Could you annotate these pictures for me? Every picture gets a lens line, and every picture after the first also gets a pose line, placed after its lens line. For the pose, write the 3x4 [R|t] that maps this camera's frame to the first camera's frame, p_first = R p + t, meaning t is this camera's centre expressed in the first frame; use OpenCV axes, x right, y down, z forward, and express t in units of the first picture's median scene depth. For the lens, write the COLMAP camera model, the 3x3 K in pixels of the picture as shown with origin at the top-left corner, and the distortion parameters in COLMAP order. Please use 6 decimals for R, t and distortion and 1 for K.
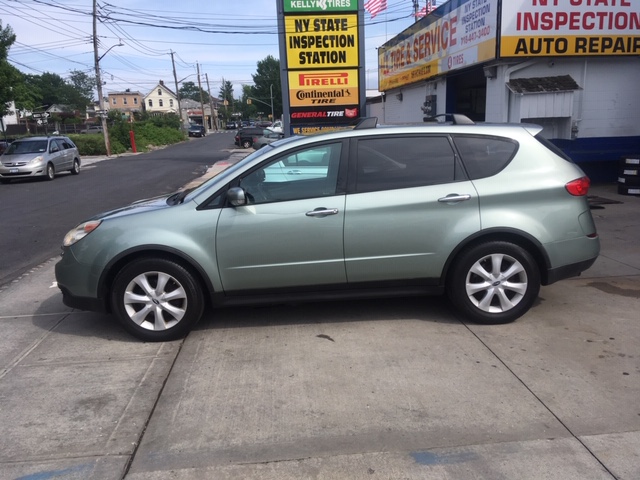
lens RADIAL K [[540.8, 0, 316.3], [0, 540.8, 236.8], [0, 0, 1]] dist [0.108405, -0.164724]
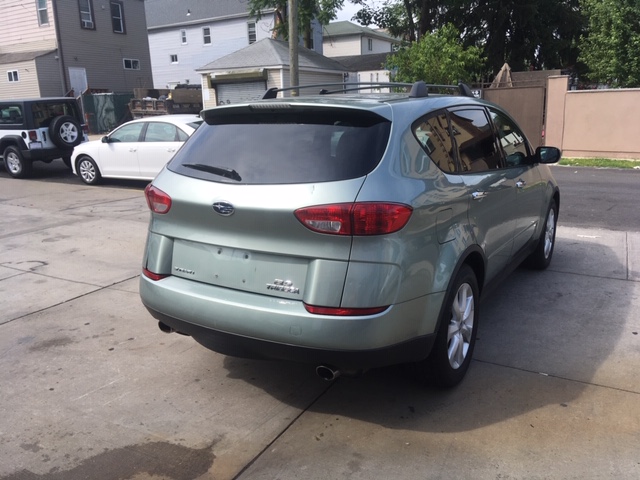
lens RADIAL K [[540.8, 0, 314.1], [0, 540.8, 240.8], [0, 0, 1]] dist [0.108405, -0.164724]
pose [[-0.548703, 0.242513, -0.800070, 0.994661], [-0.122273, 0.923432, 0.363763, -0.338121], [0.827027, 0.297424, -0.477037, 1.590571]]
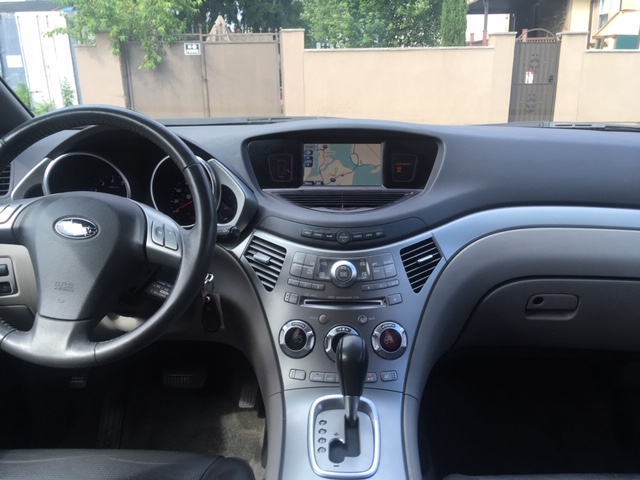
lens RADIAL K [[540.8, 0, 319.4], [0, 540.8, 238.9], [0, 0, 1]] dist [0.108405, -0.164724]
pose [[-0.050169, 0.314401, -0.947964, 0.040904], [-0.187878, 0.929243, 0.318135, -0.137304], [0.980910, 0.194062, 0.012450, 1.188744]]
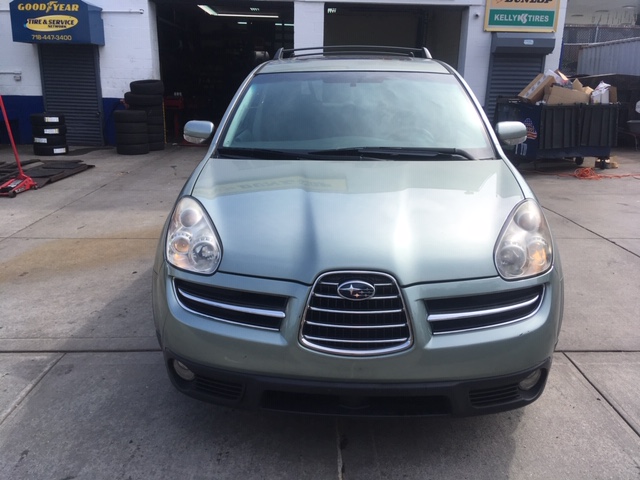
lens RADIAL K [[540.8, 0, 319.1], [0, 540.8, 237.0], [0, 0, 1]] dist [0.108405, -0.164724]
pose [[0.071025, -0.232098, 0.970096, -0.942619], [0.187300, 0.958356, 0.215576, -0.151207], [-0.979732, 0.166388, 0.111539, 1.176686]]
